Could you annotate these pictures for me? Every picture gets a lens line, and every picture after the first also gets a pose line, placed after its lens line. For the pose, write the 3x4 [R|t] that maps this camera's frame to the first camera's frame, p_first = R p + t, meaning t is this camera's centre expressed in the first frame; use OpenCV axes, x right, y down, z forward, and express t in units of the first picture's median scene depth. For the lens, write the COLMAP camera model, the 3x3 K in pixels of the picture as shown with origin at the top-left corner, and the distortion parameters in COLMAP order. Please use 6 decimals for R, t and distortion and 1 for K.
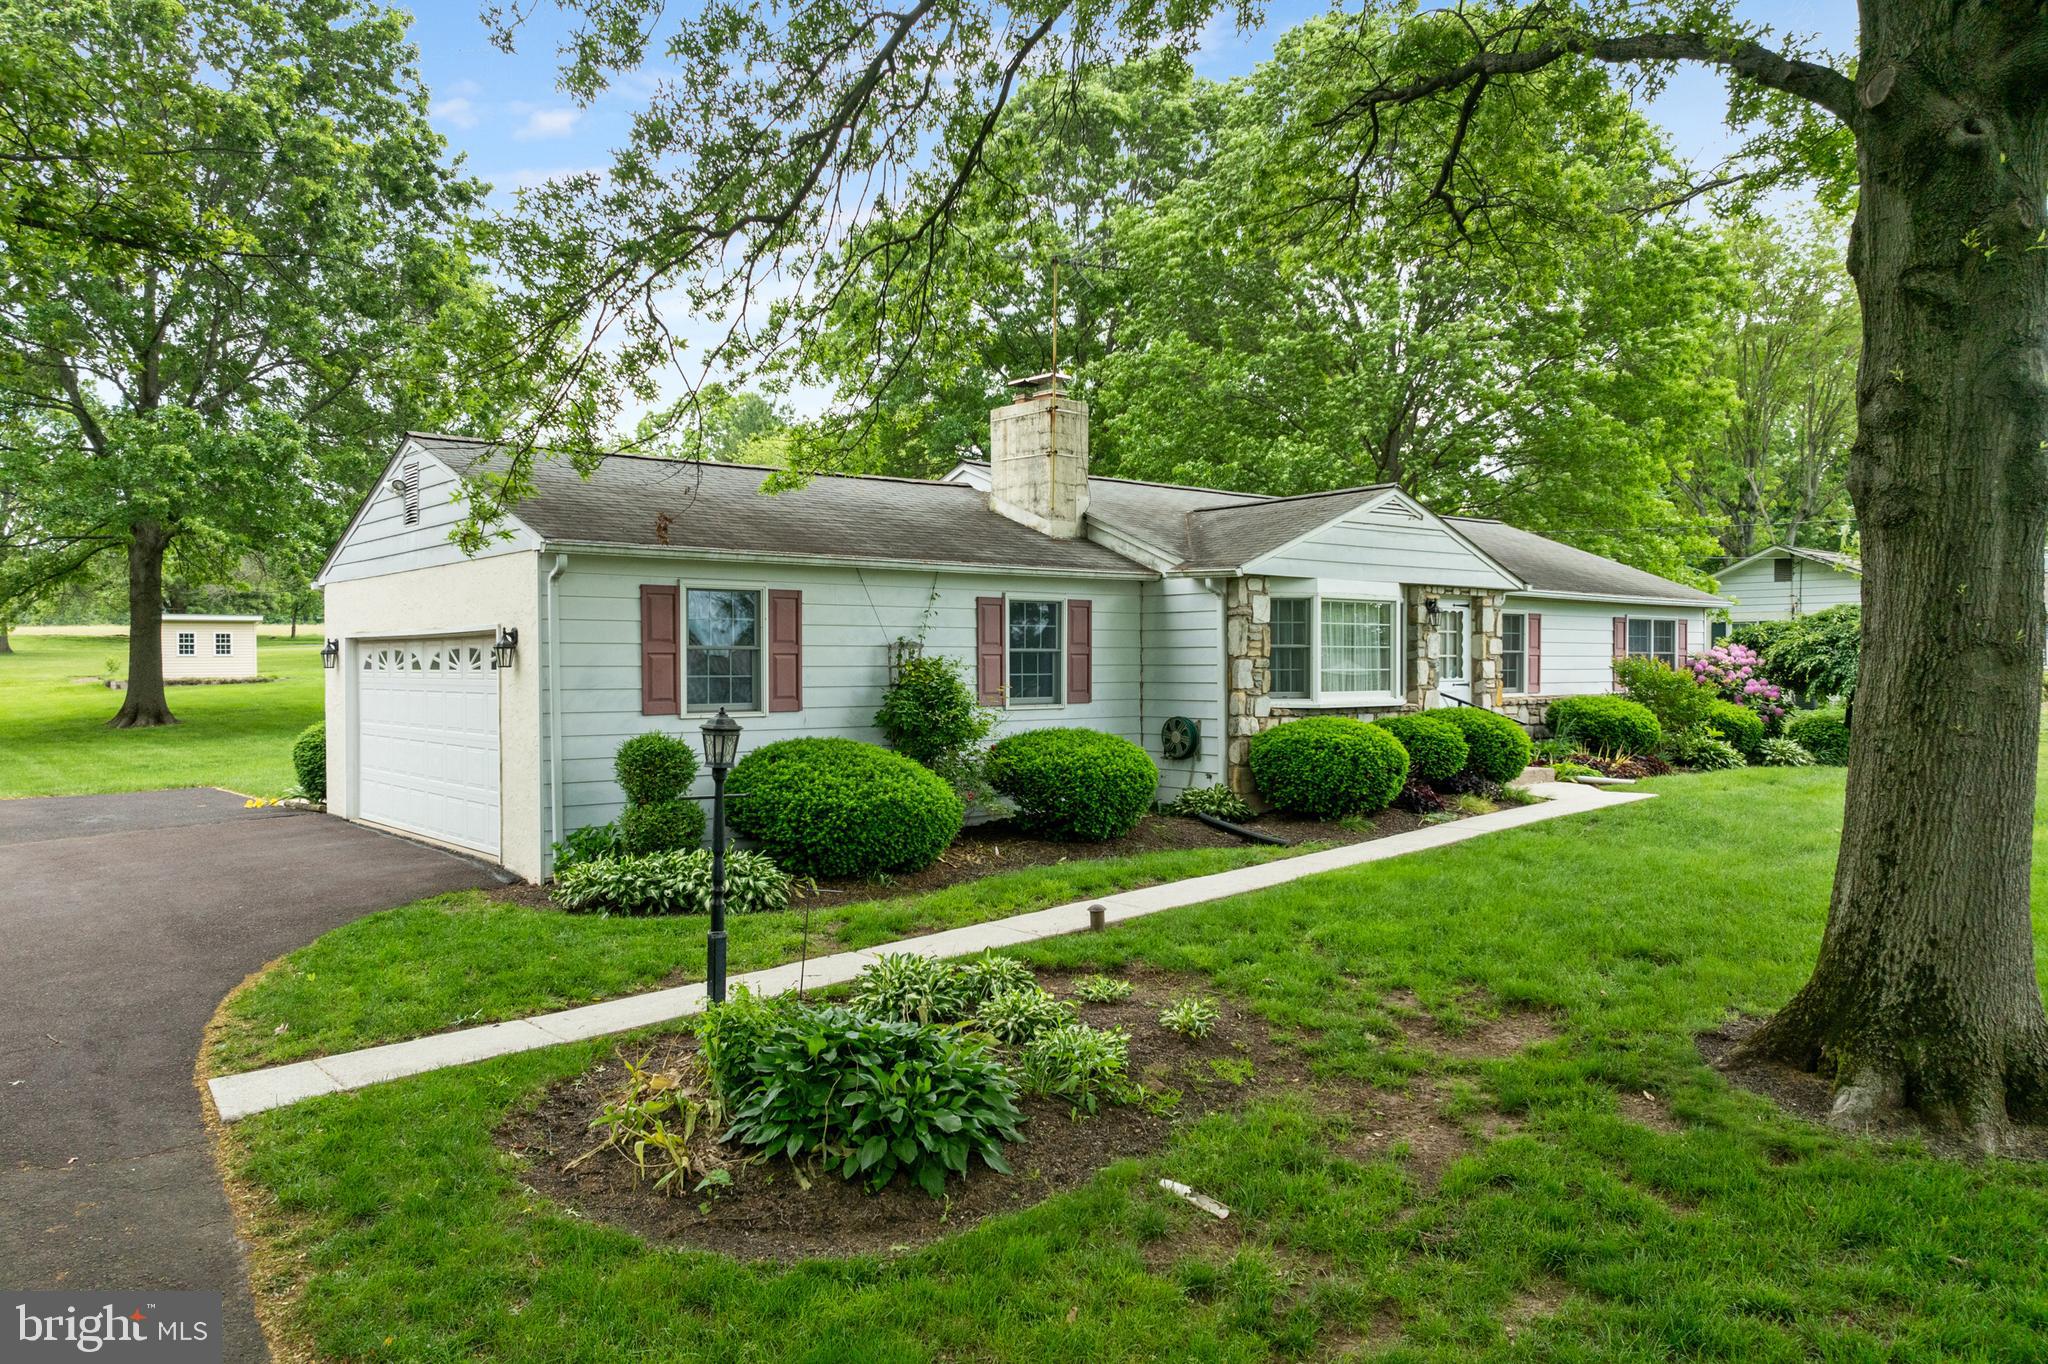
lens RADIAL K [[1466.8, 0, 1022.6], [0, 1466.8, 637.3], [0, 0, 1]] dist [-0.046671, 0.000184]
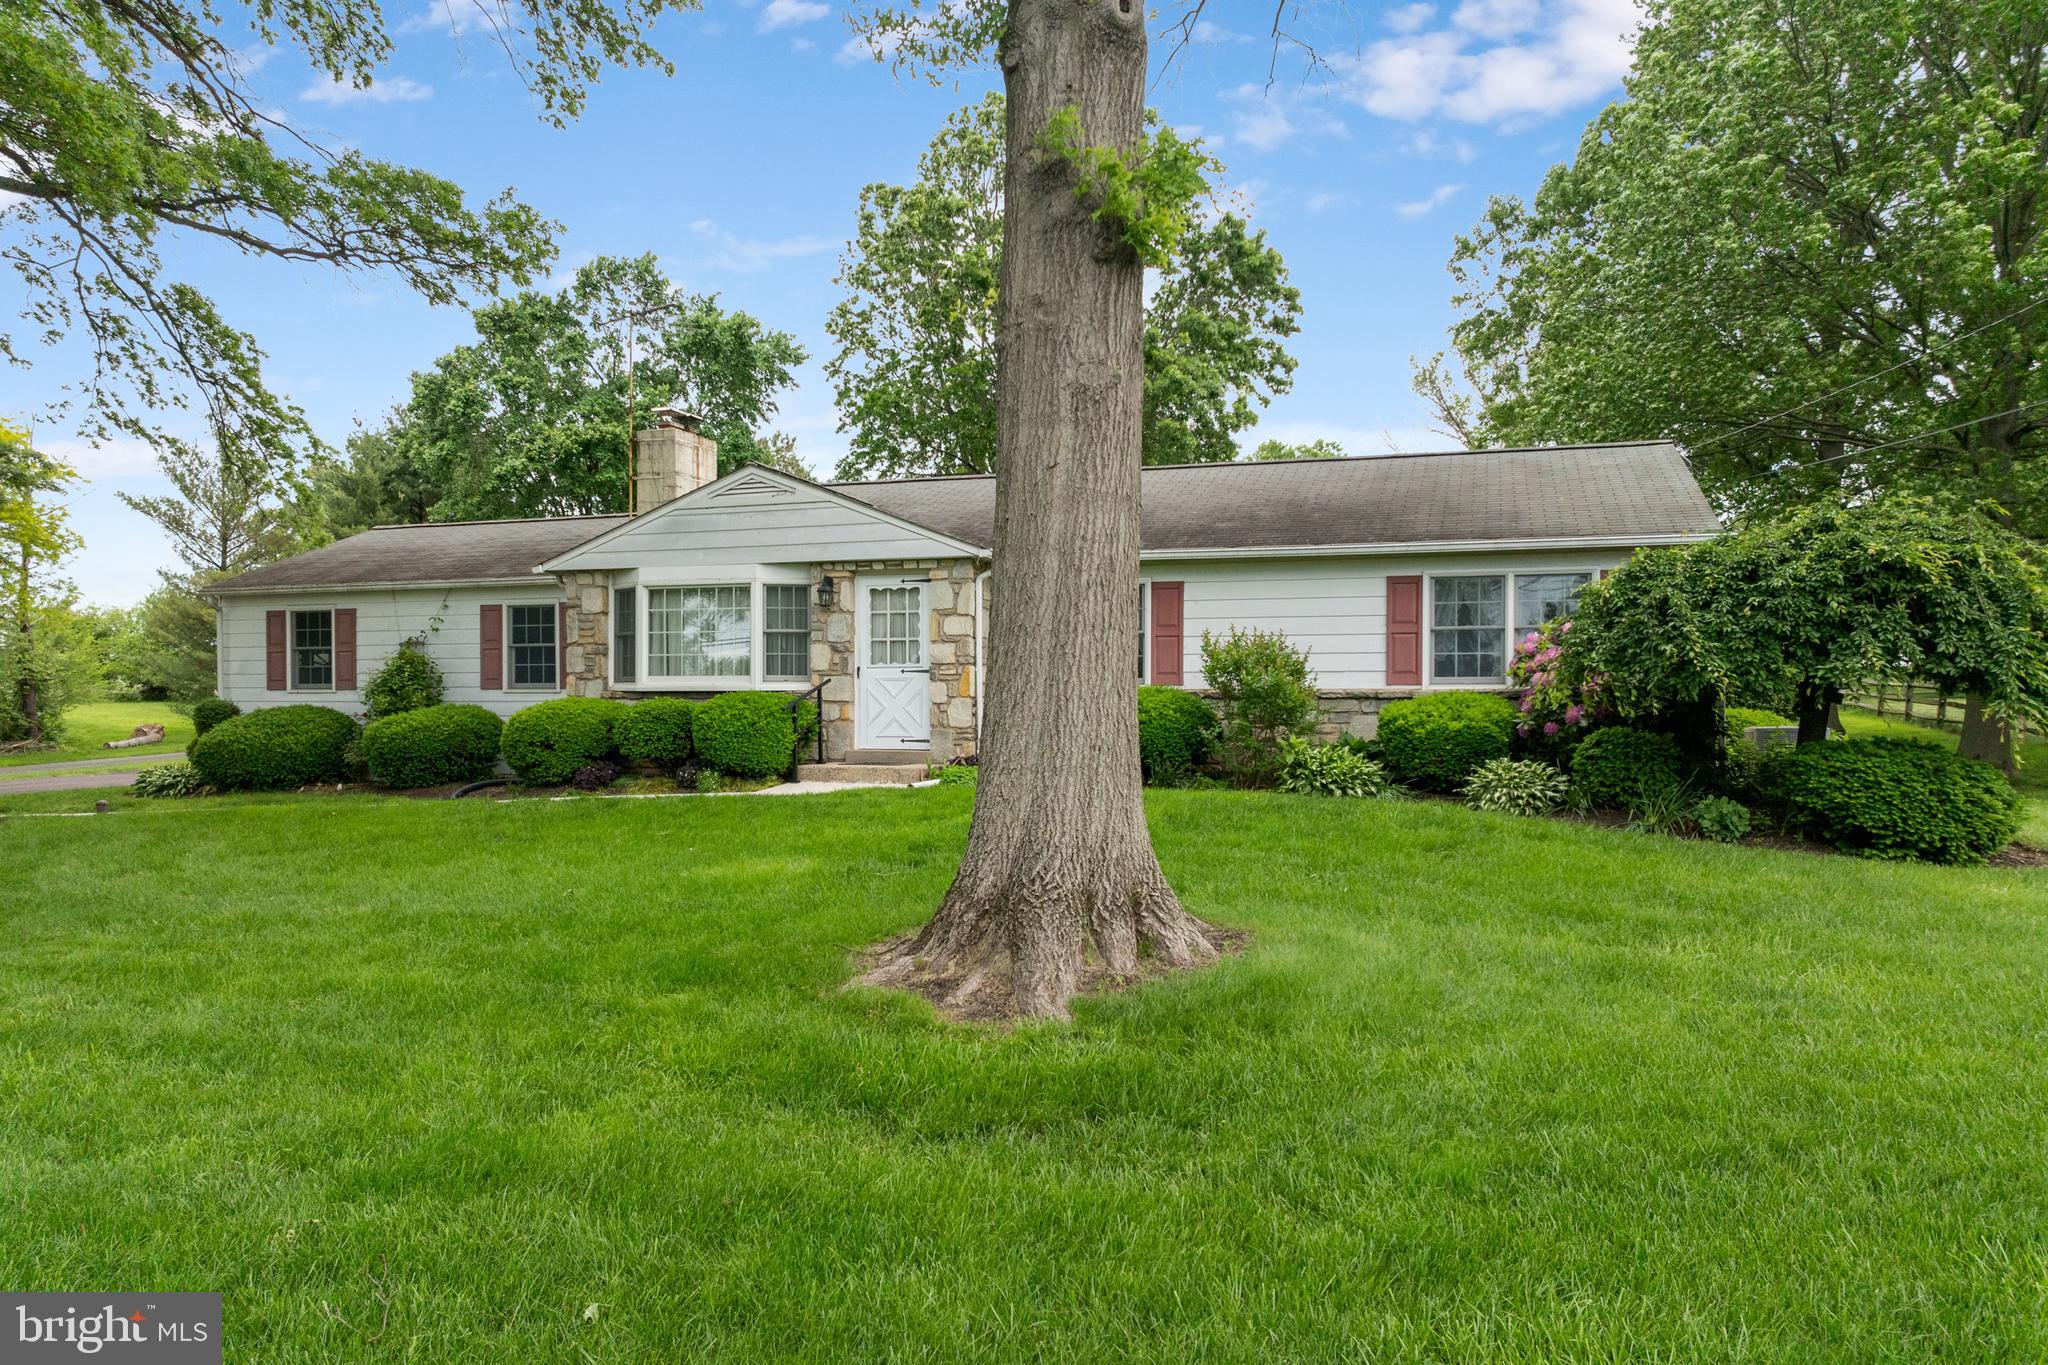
lens RADIAL K [[1467.0, 0, 1017.0], [0, 1467.0, 712.7], [0, 0, 1]] dist [-0.028792, -0.003015]
pose [[0.522541, 0.003116, -0.852608, 1.280320], [0.011400, 0.999878, 0.010642, 0.057658], [0.852538, -0.015281, 0.522442, 0.703208]]
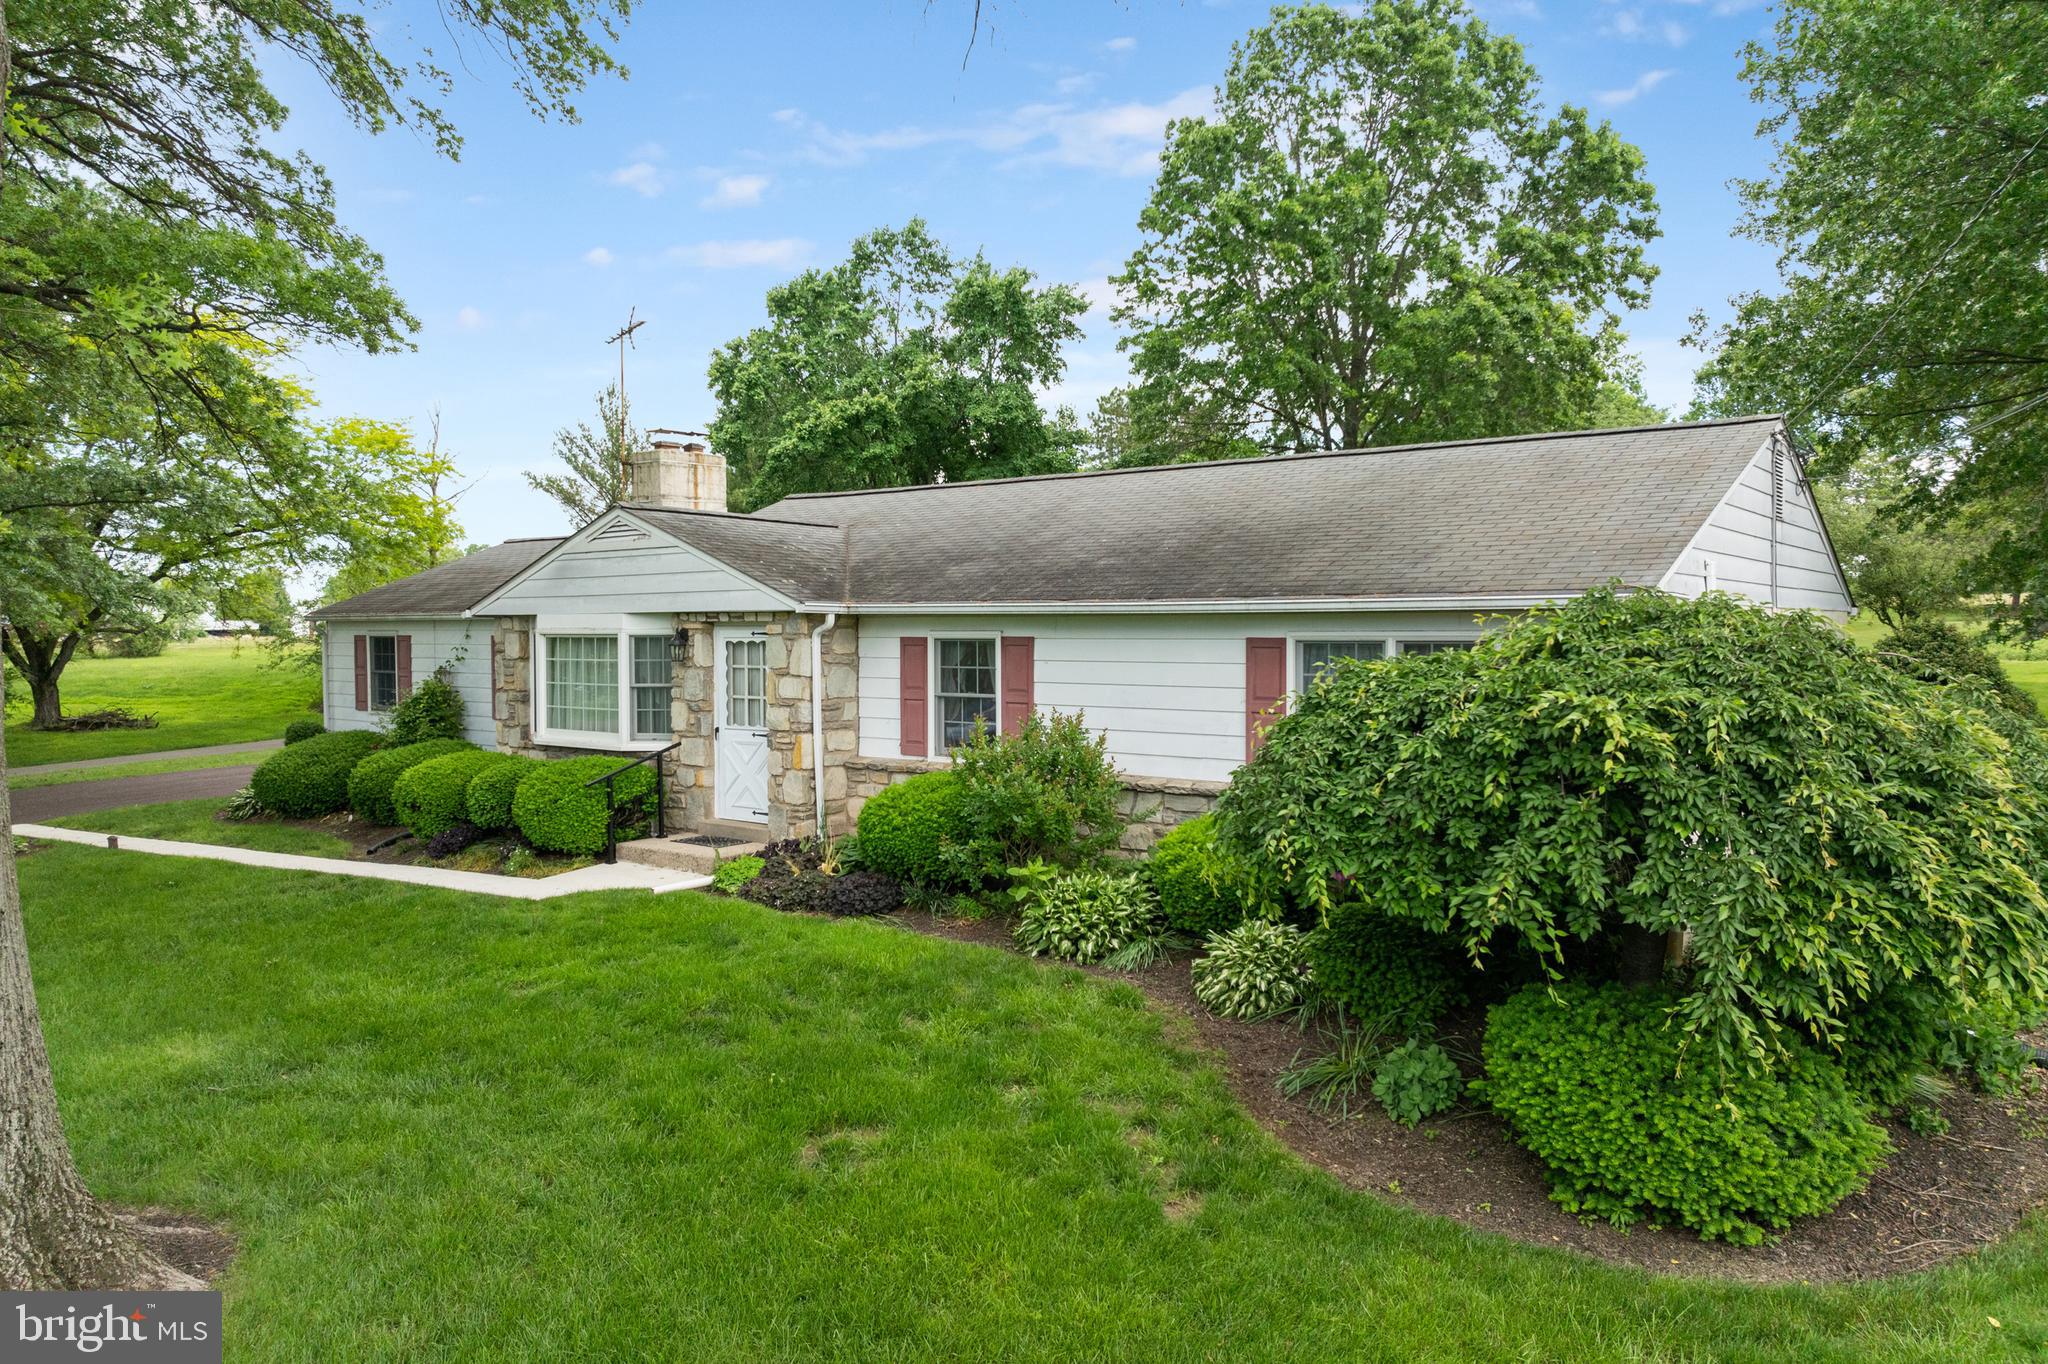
lens RADIAL K [[1450.1, 0, 1024.0], [0, 1450.1, 682.0], [0, 0, 1]] dist [-0.025749, 0.001336]
pose [[0.206913, 0.037247, -0.977650, 1.283937], [0.018549, 0.998946, 0.041984, -0.030595], [0.978183, -0.026822, 0.206004, 1.158218]]
